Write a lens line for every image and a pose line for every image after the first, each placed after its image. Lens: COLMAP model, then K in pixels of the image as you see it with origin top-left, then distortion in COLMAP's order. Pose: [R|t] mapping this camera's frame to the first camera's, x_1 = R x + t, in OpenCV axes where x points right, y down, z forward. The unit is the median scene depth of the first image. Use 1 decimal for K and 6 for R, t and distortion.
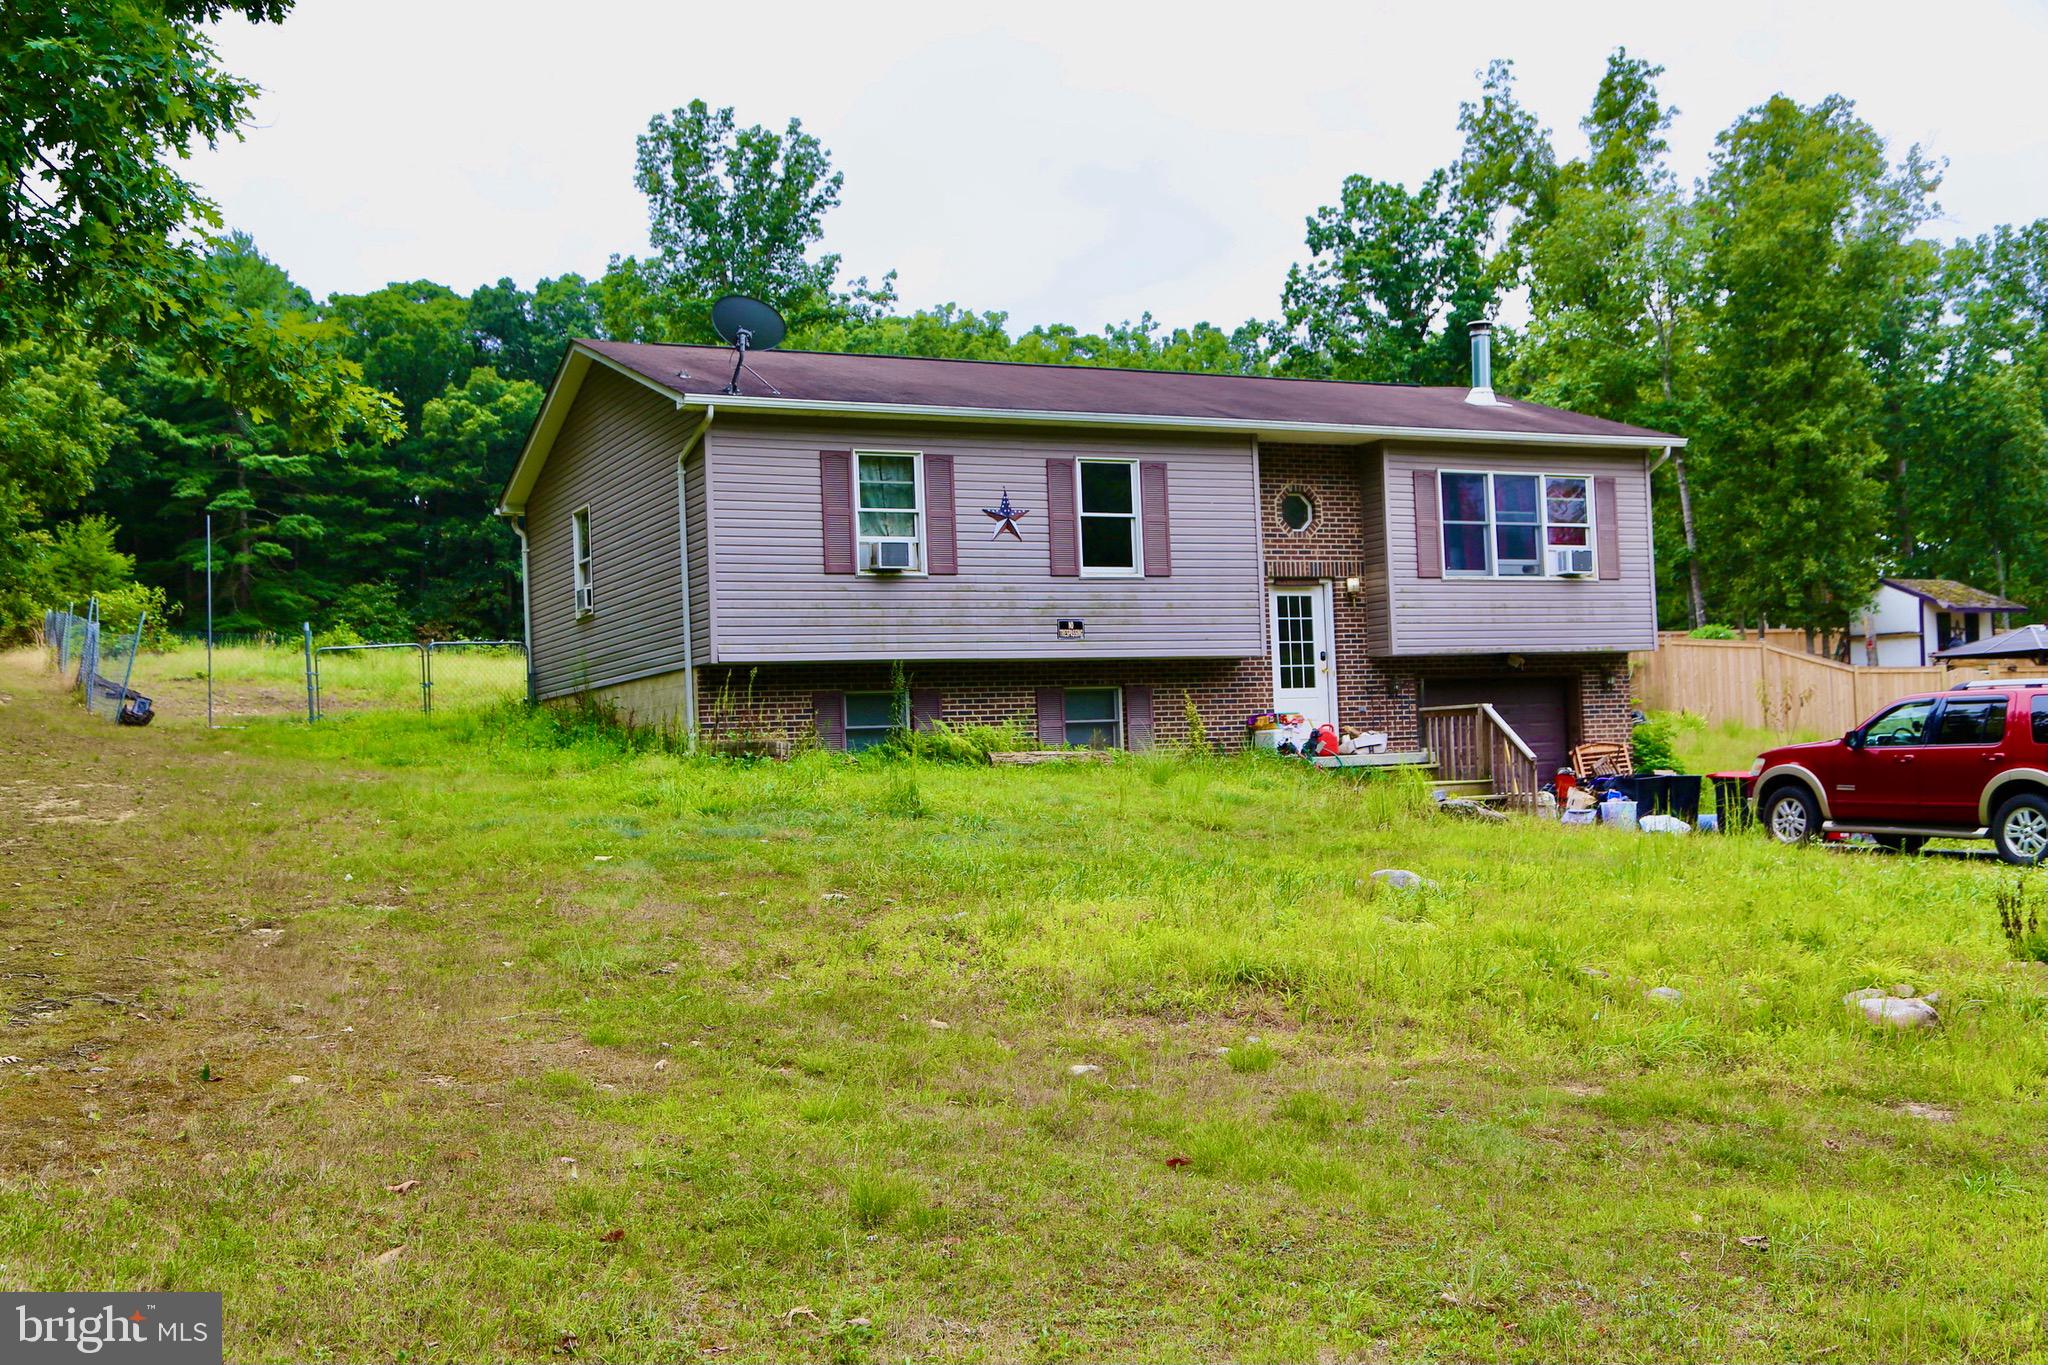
lens RADIAL K [[2101.0, 0, 1024.0], [0, 2101.0, 682.5], [0, 0, 1]] dist [0.029433, 0.005395]
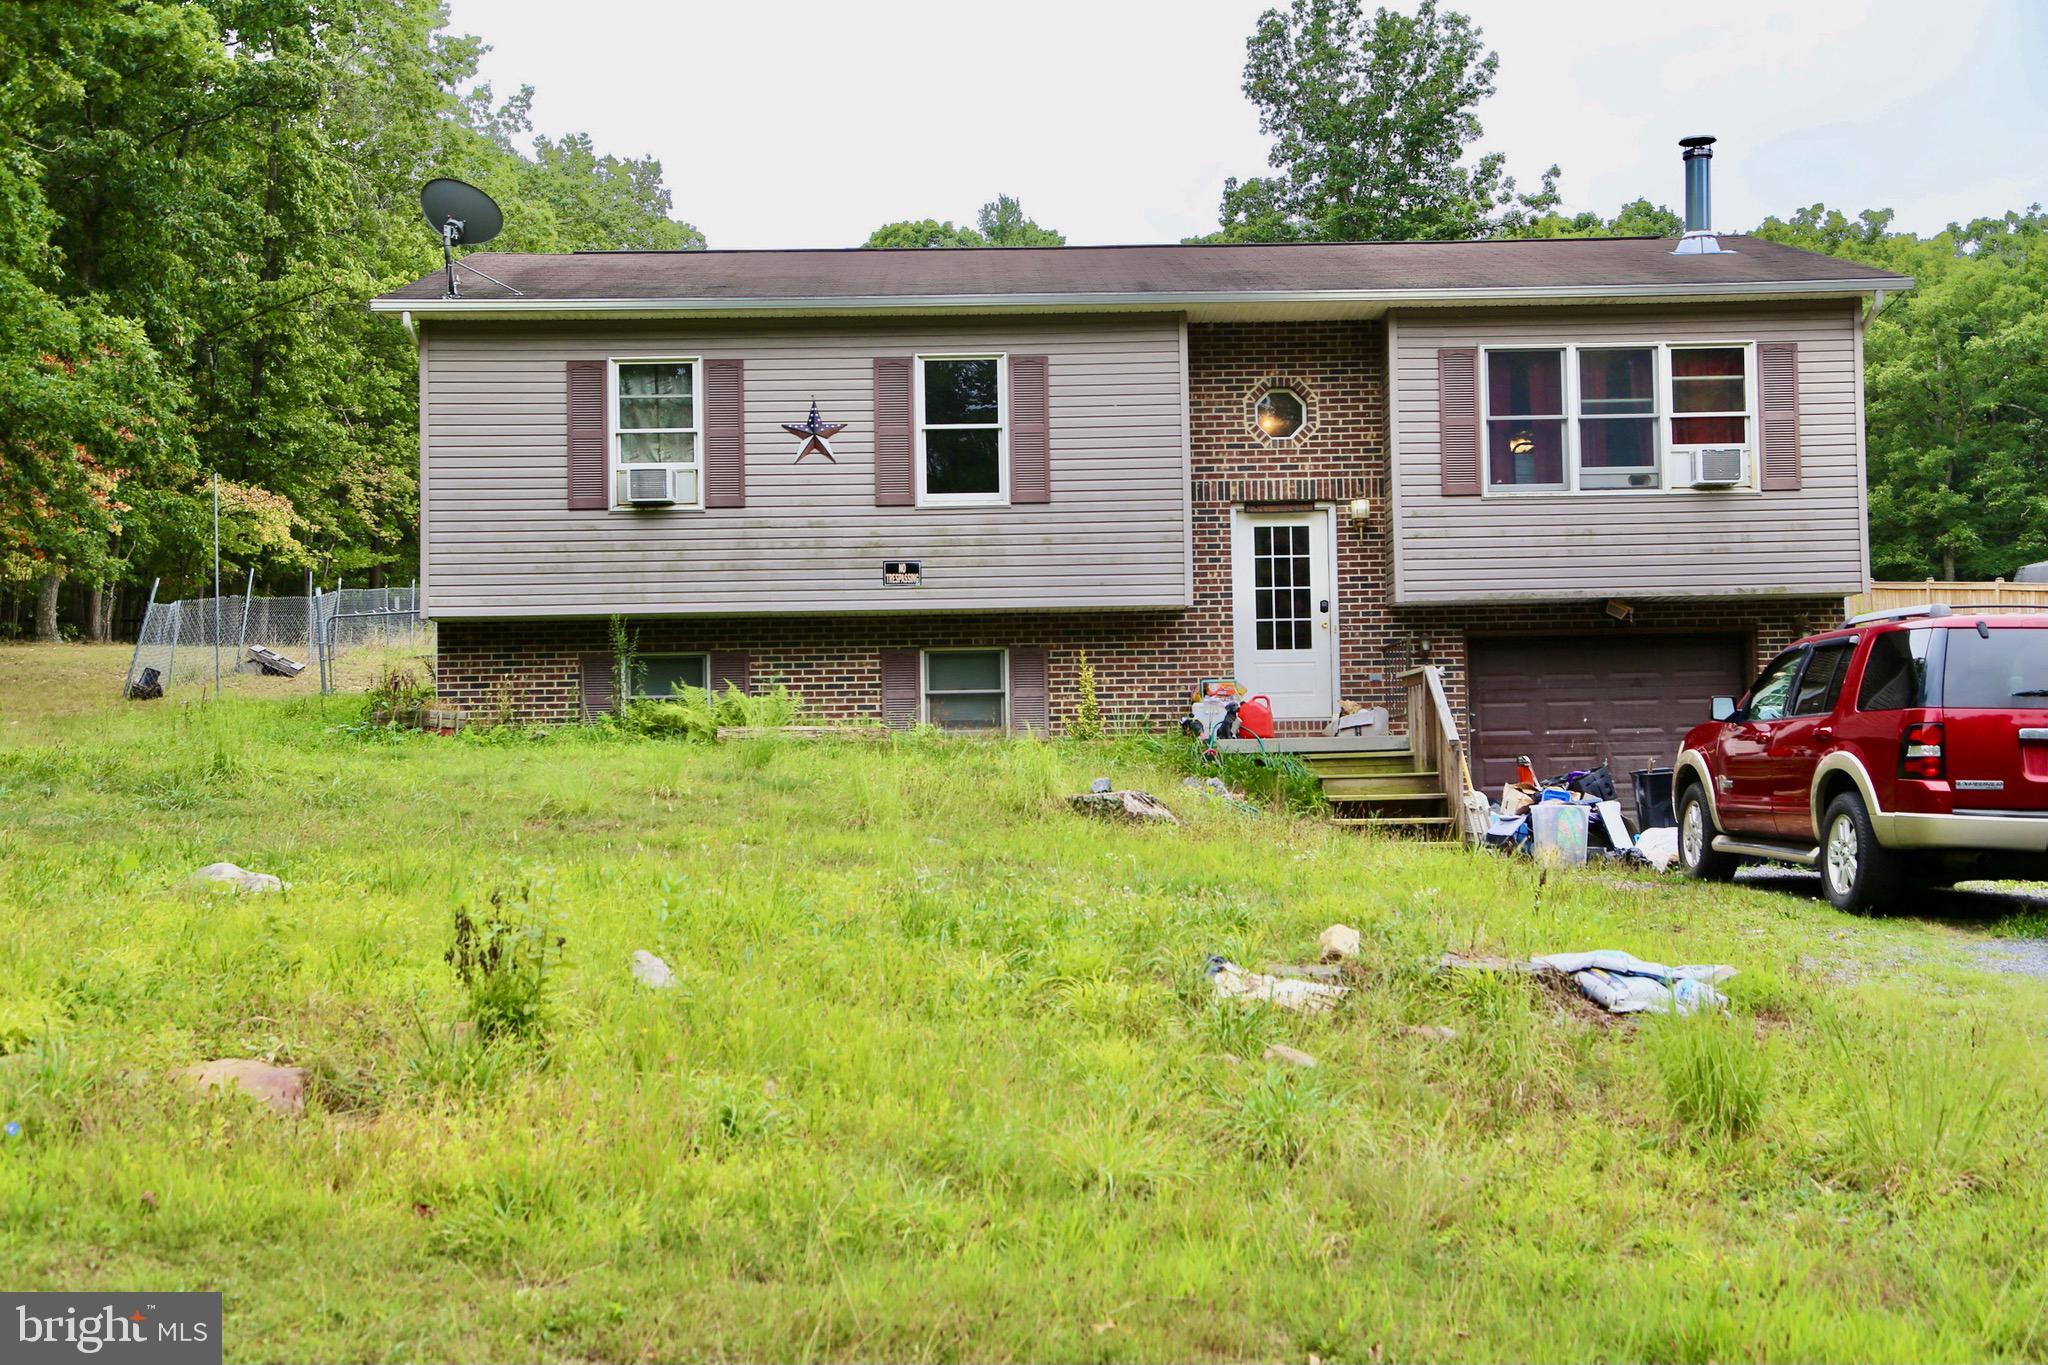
lens RADIAL K [[2378.6, 0, 1024.0], [0, 2378.6, 682.5], [0, 0, 1]] dist [0.079377, 0.029176]
pose [[0.909380, -0.001653, -0.415964, 0.399276], [0.001556, 0.999999, -0.000572, 0.014760], [0.415964, -0.000127, 0.909381, 0.192275]]
